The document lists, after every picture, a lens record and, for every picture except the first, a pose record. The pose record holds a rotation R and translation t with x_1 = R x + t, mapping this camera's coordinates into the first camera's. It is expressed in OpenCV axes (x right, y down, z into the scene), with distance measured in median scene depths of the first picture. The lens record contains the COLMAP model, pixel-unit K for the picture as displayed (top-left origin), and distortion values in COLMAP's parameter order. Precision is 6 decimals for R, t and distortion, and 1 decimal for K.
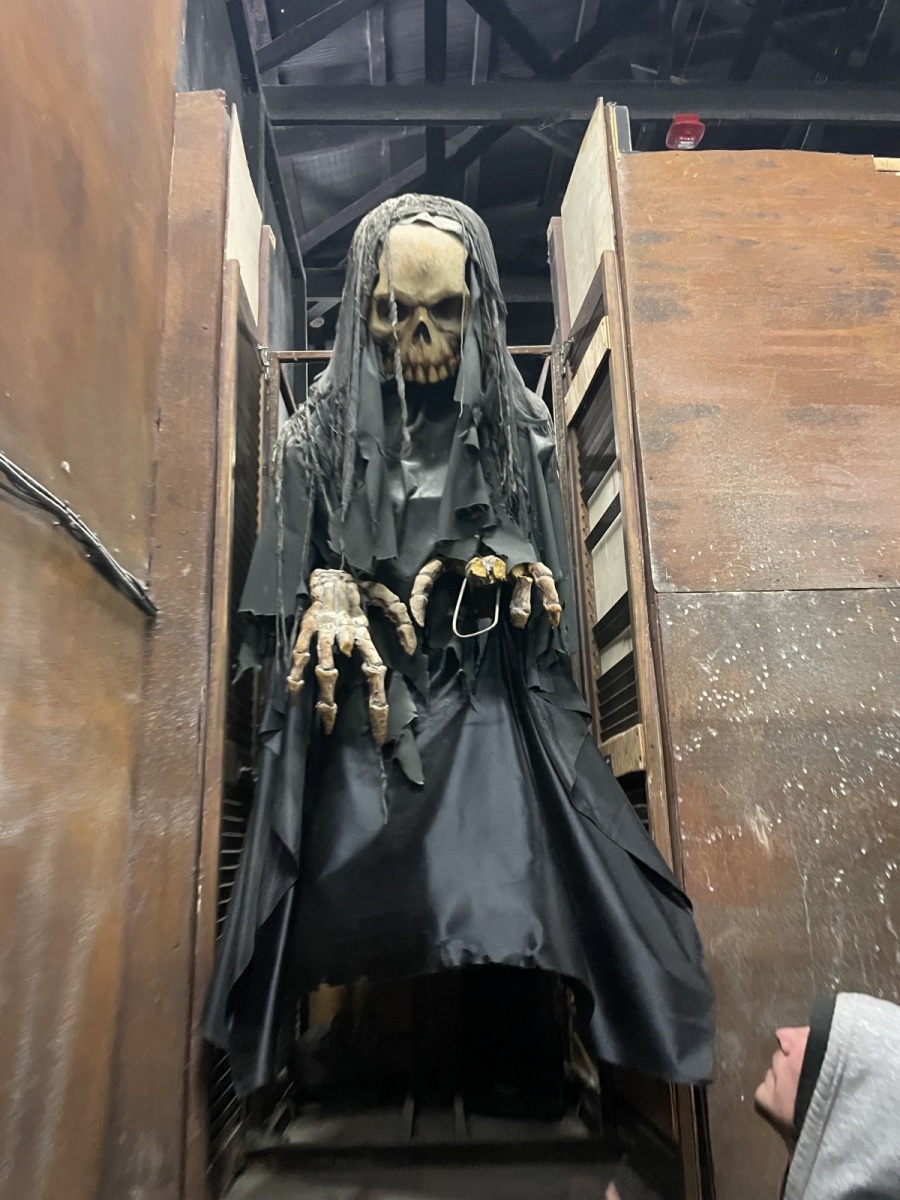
lens RADIAL K [[918.9, 0, 443.9], [0, 918.9, 609.4], [0, 0, 1]] dist [0.072017, -0.097324]
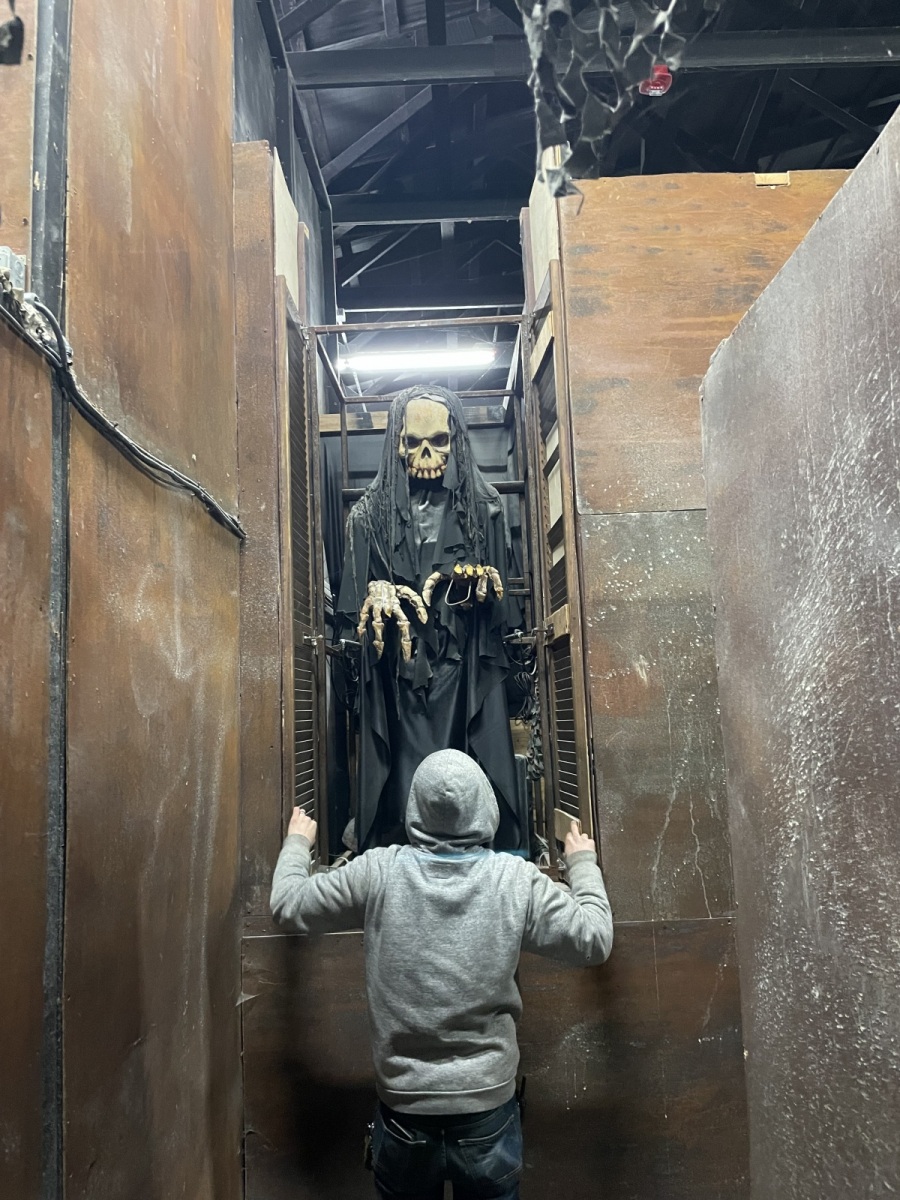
lens RADIAL K [[918.9, 0, 453.1], [0, 918.9, 595.8], [0, 0, 1]] dist [0.072017, -0.097324]
pose [[0.999276, -0.018965, -0.032990, 0.070584], [0.023228, 0.990701, 0.134063, -0.087447], [0.030141, -0.134732, 0.990424, -0.458093]]
